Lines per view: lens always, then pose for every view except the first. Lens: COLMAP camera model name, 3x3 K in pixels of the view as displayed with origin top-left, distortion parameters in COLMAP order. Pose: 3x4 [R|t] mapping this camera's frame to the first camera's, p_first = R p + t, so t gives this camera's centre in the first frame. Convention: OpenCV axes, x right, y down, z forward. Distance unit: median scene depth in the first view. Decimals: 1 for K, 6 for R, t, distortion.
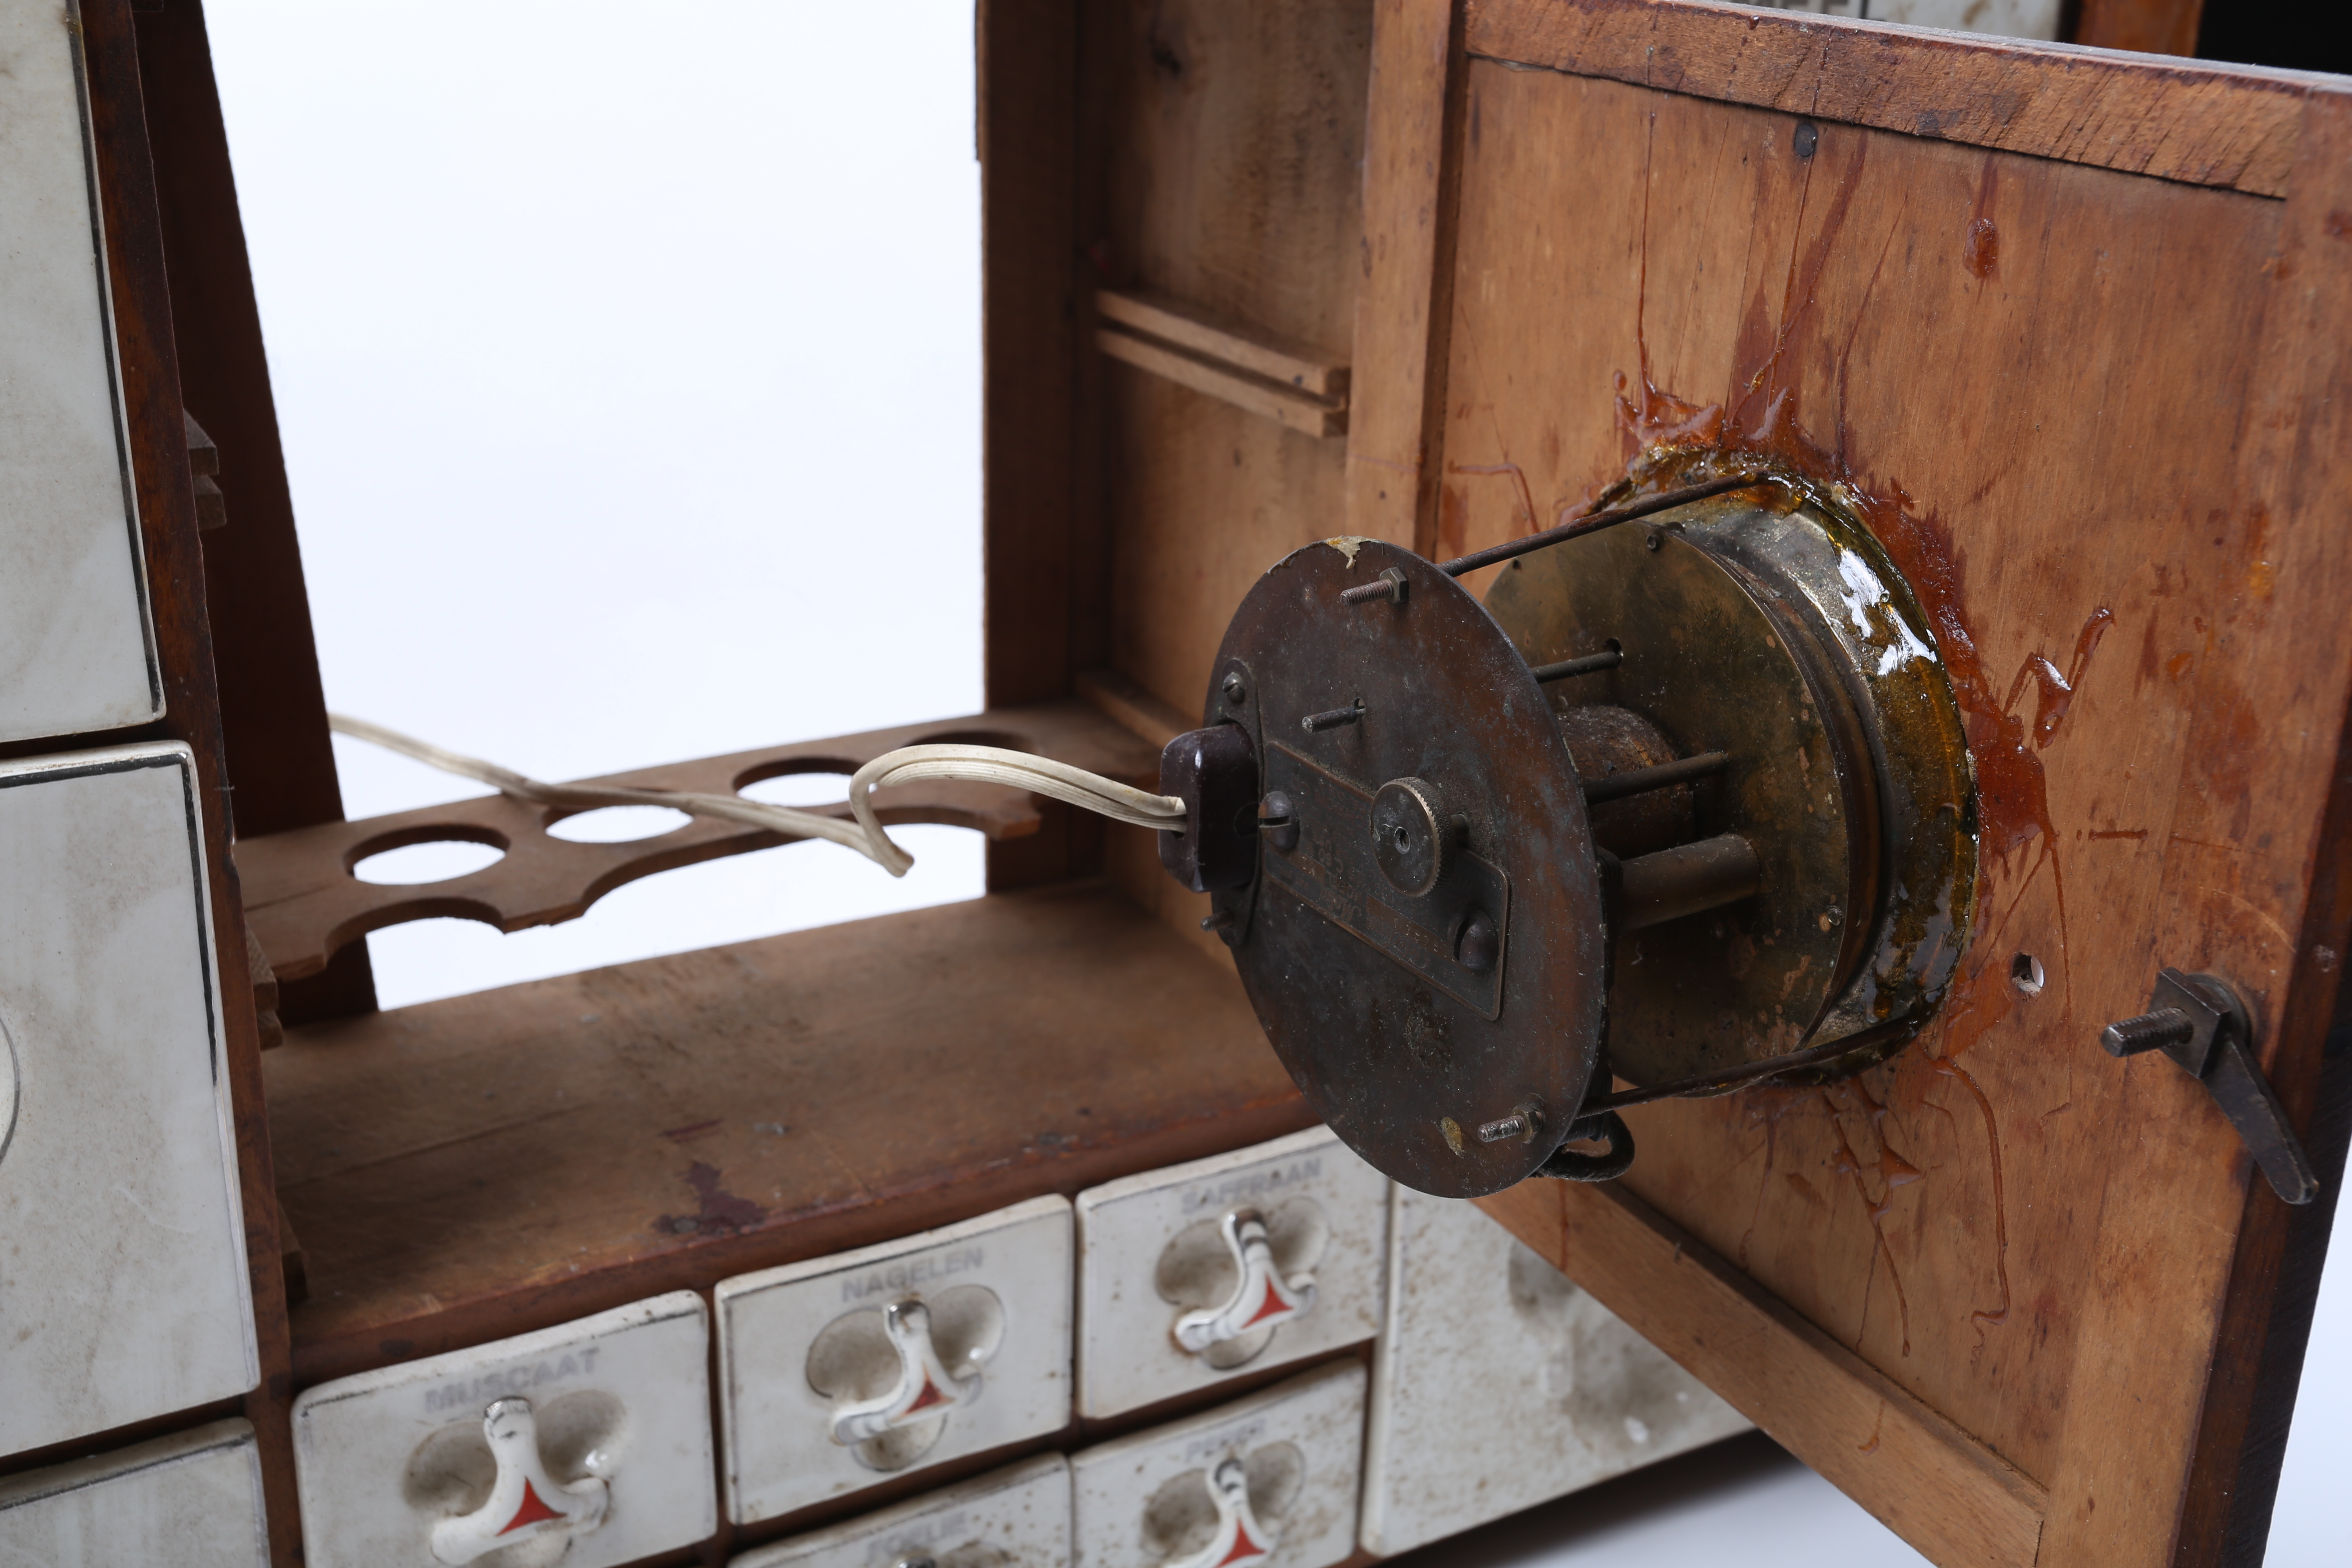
lens RADIAL K [[2600.6, 0, 1176.2], [0, 2600.6, 822.1], [0, 0, 1]] dist [0.005254, 0.169456]
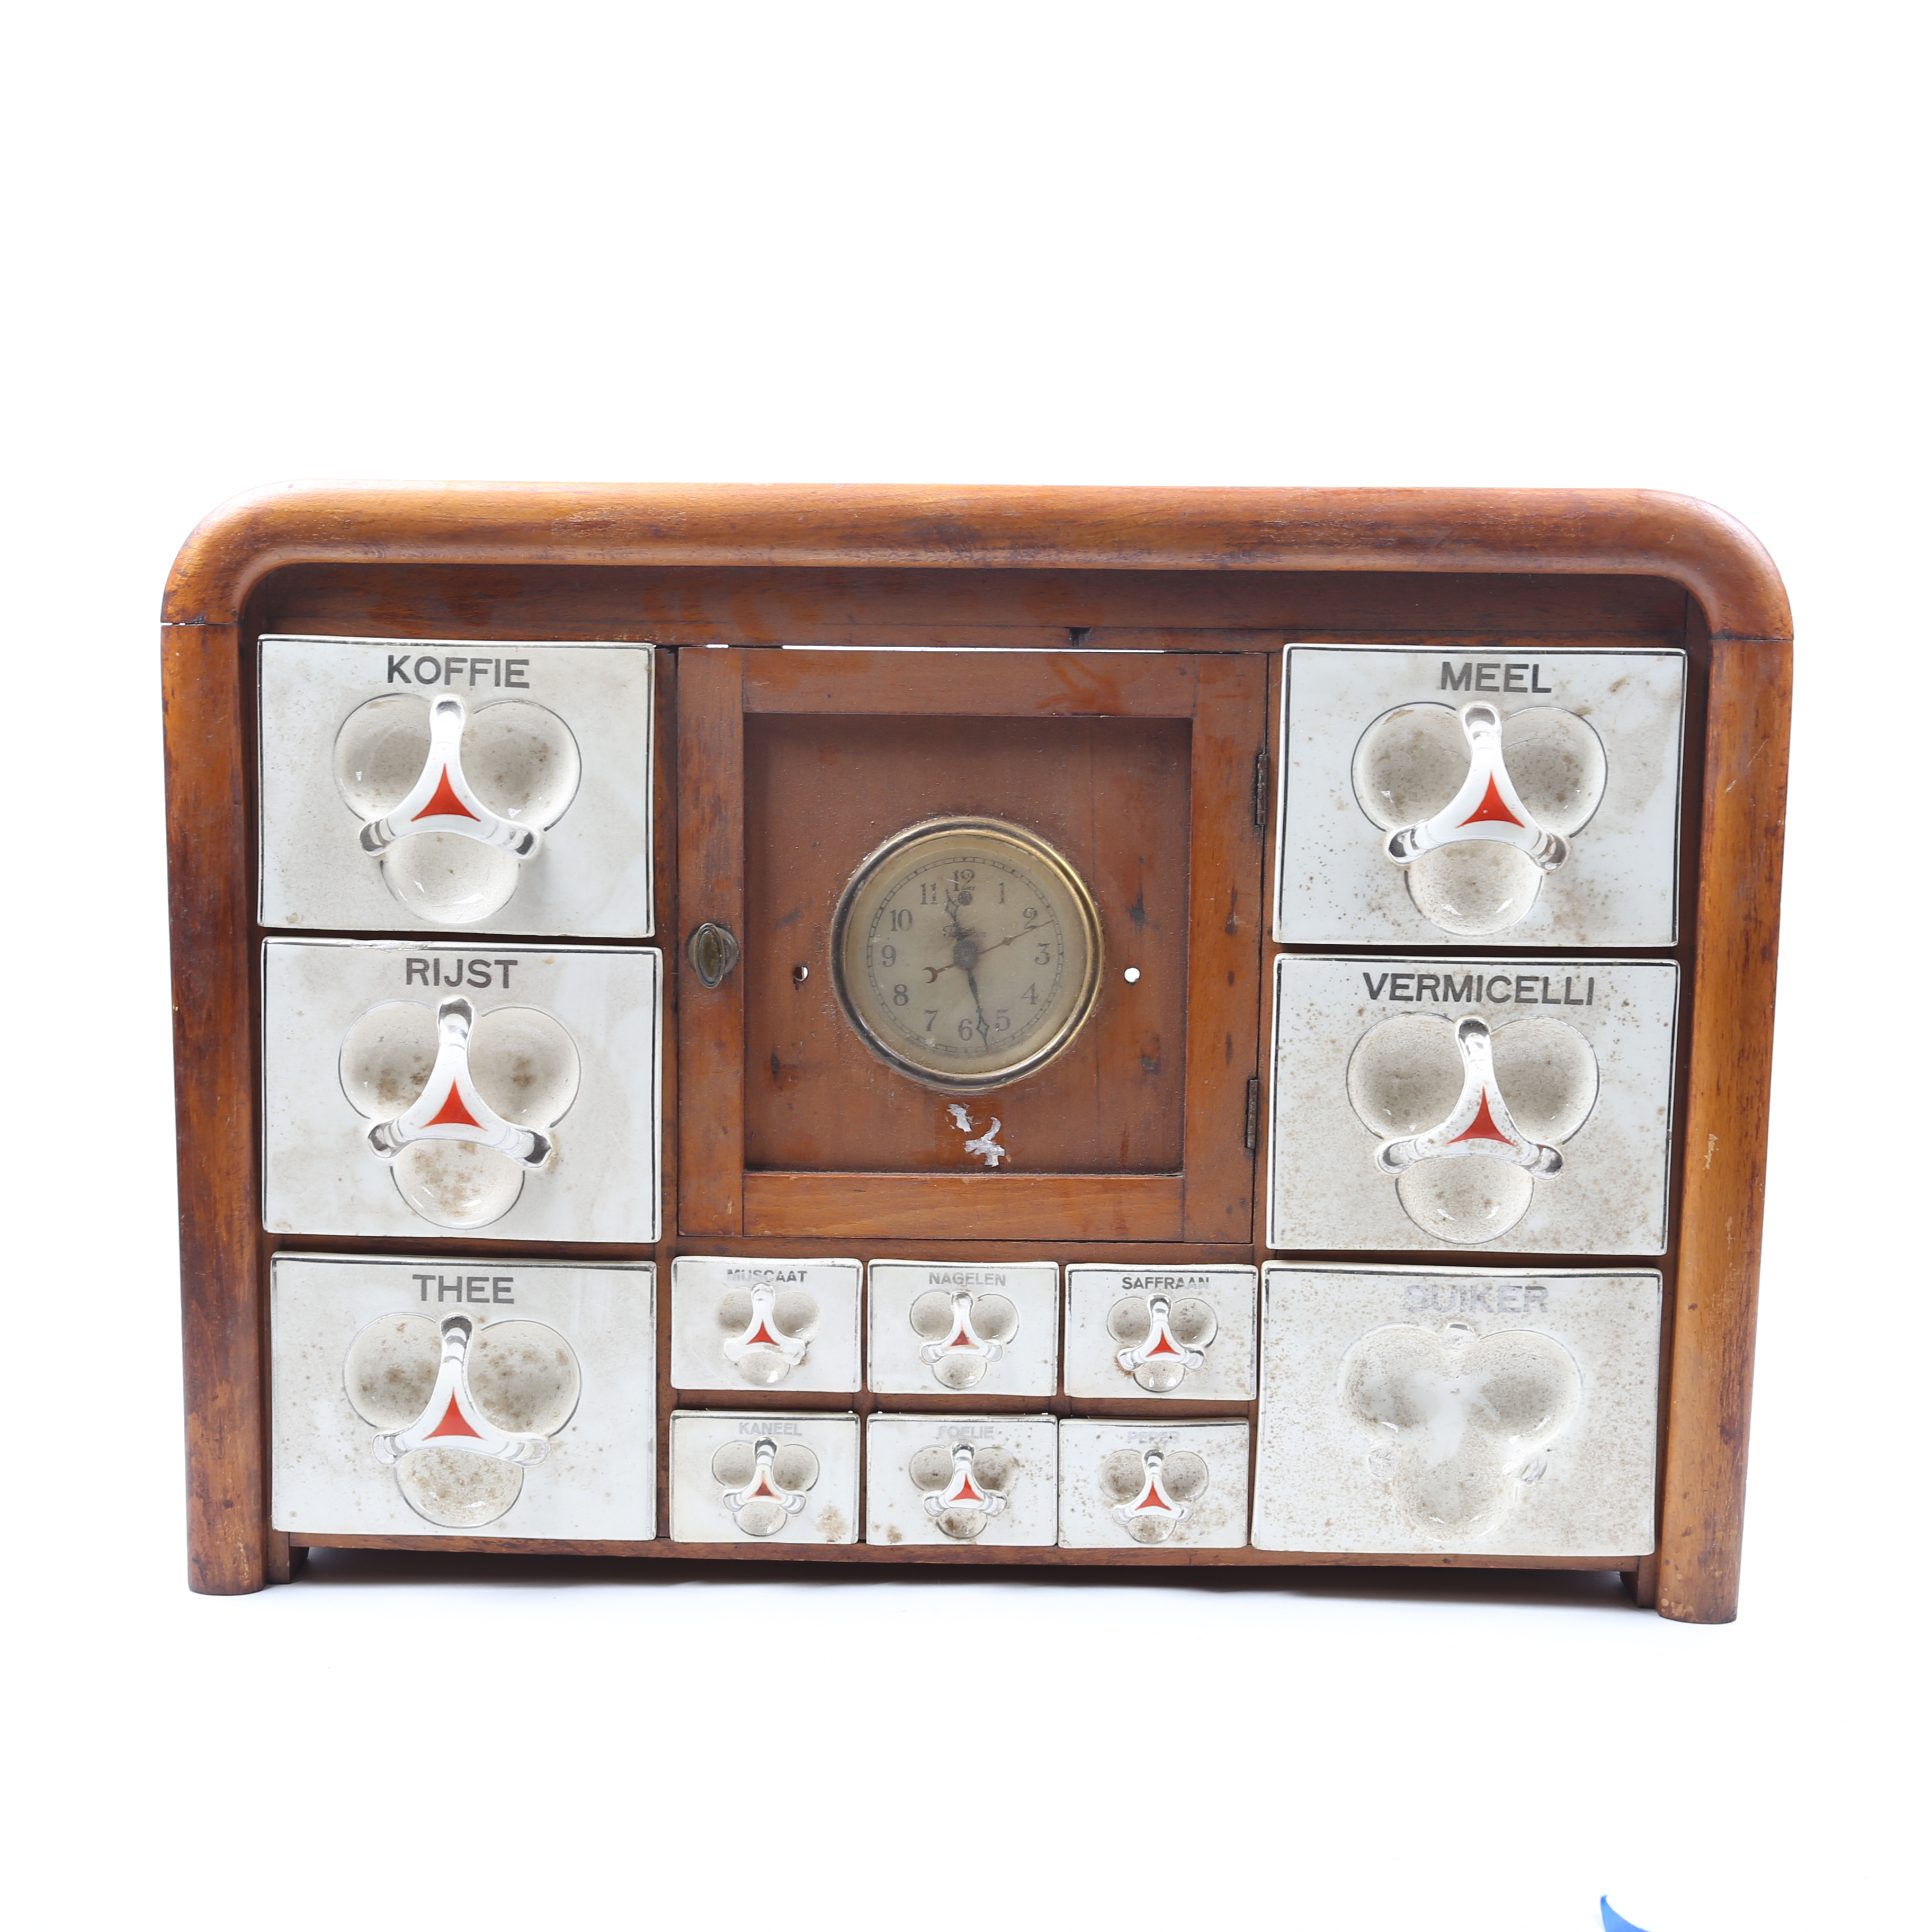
lens RADIAL K [[2738.6, 0, 918.0], [0, 2738.6, 971.4], [0, 0, 1]] dist [-0.008851, 0.115023]
pose [[0.852613, 0.055140, -0.519625, 0.912365], [-0.180279, 0.964401, -0.193469, 0.346356], [0.490459, 0.258631, 0.832202, -0.801250]]
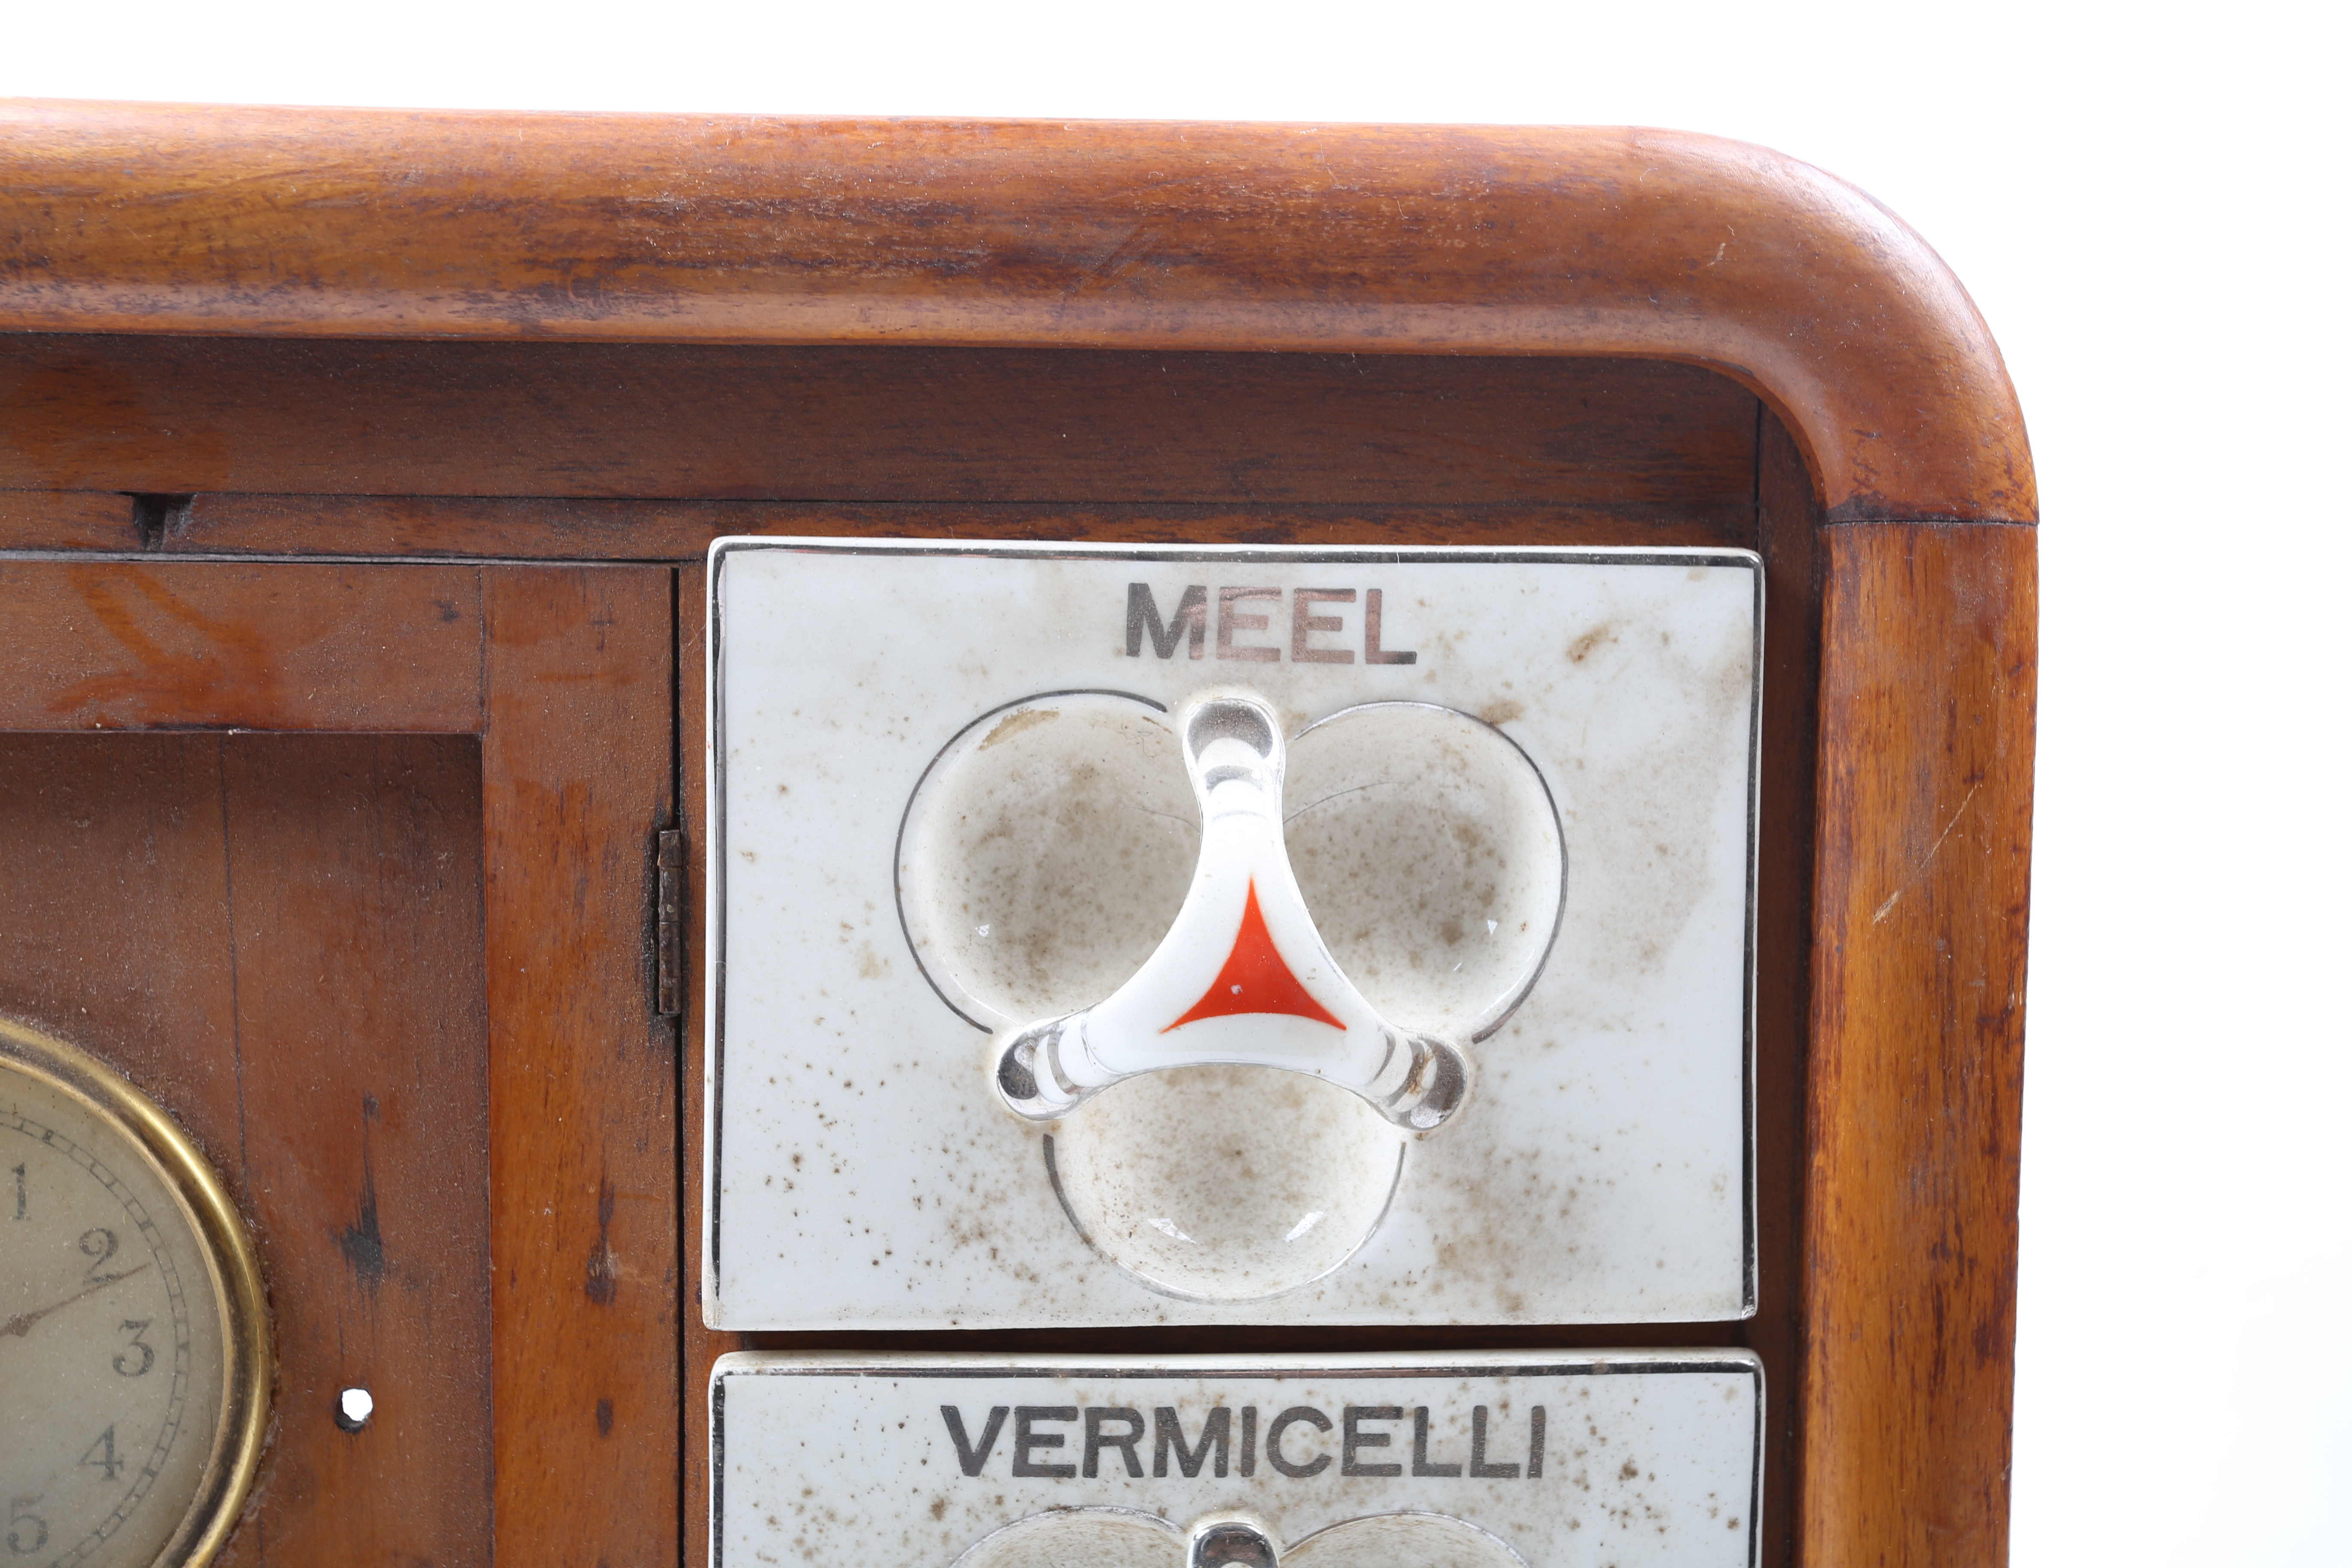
lens RADIAL K [[2551.4, 0, 1174.6], [0, 2551.4, 789.5], [0, 0, 1]] dist [0.001892, 0.125247]
pose [[0.890951, 0.016624, -0.453794, 0.525860], [-0.153070, 0.951838, -0.265658, -0.080368], [0.427522, 0.306151, 0.850586, 0.393515]]
